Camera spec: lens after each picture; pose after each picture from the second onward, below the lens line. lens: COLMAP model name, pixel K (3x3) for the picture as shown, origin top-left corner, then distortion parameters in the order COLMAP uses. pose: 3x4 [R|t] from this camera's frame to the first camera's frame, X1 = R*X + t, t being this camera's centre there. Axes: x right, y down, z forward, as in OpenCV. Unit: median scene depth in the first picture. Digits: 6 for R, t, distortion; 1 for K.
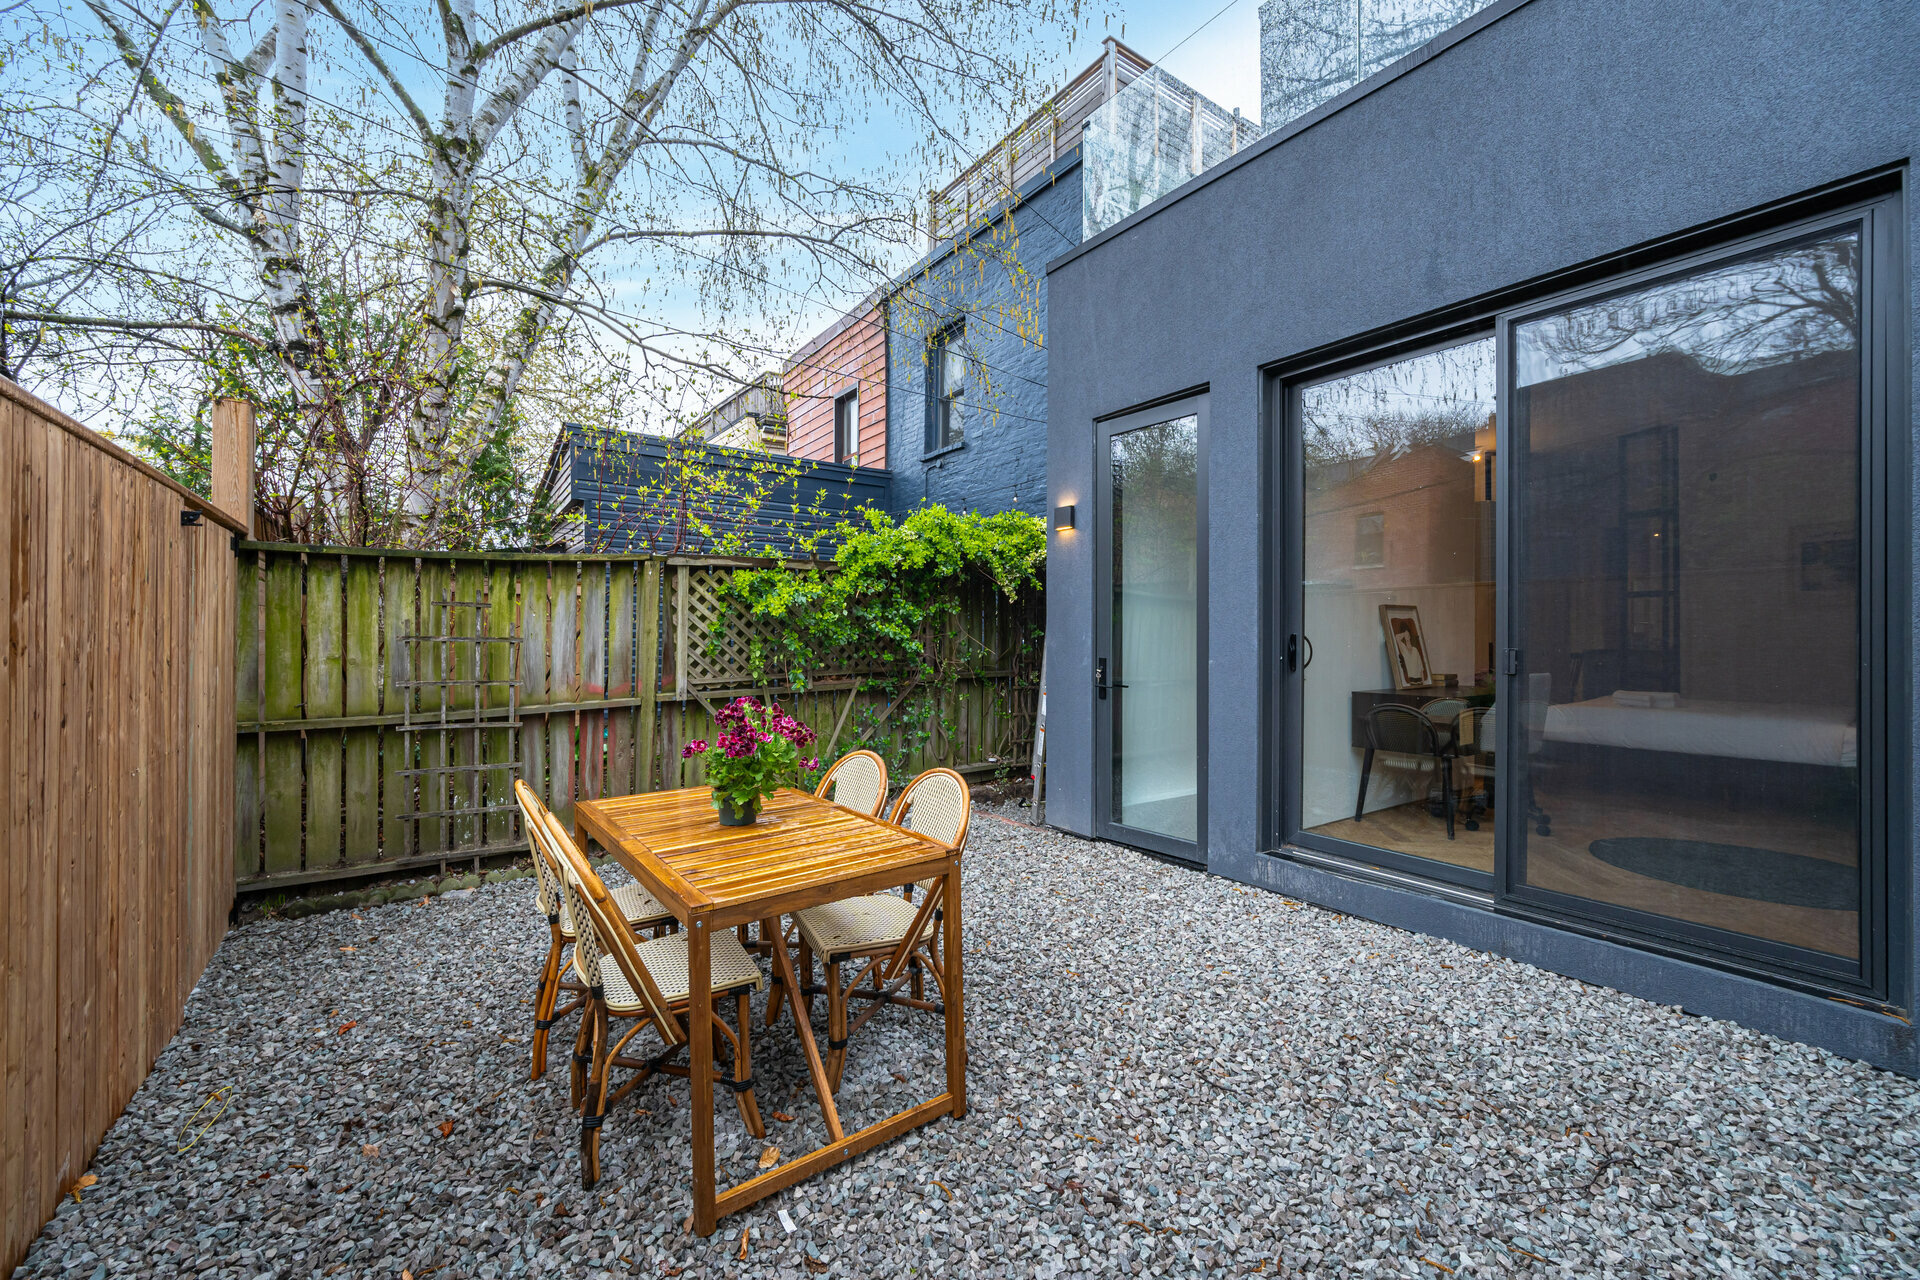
lens RADIAL K [[770.9, 0, 970.2], [0, 770.9, 634.4], [0, 0, 1]] dist [-0.002653, -0.000501]
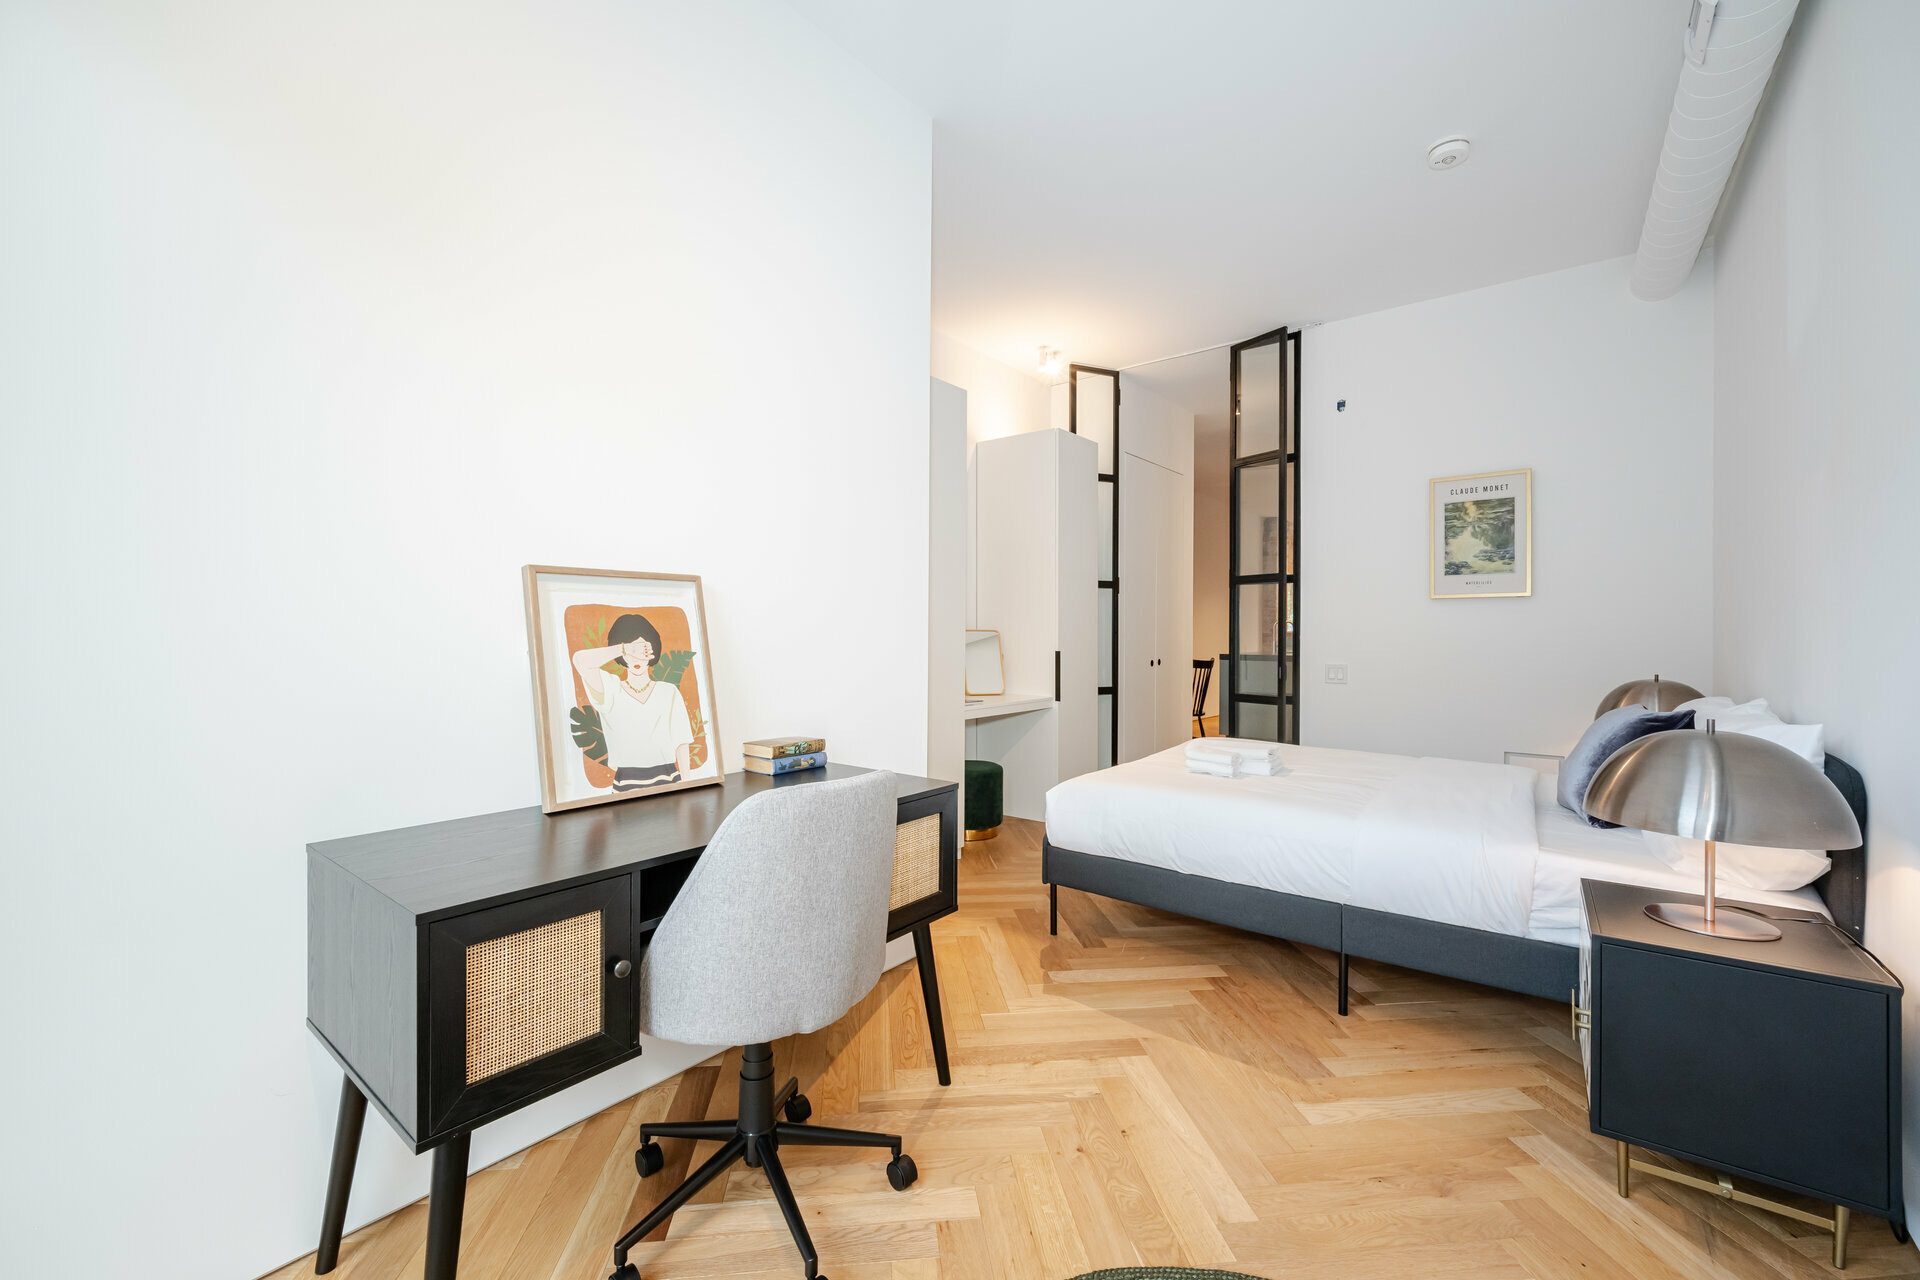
lens RADIAL K [[770.9, 0, 953.9], [0, 770.9, 636.4], [0, 0, 1]] dist [-0.002653, -0.000501]
pose [[0.962073, -0.004522, 0.272754, 0.607908], [0.005053, 0.999986, -0.001241, -0.004573], [-0.272745, 0.002572, 0.962083, 0.589275]]
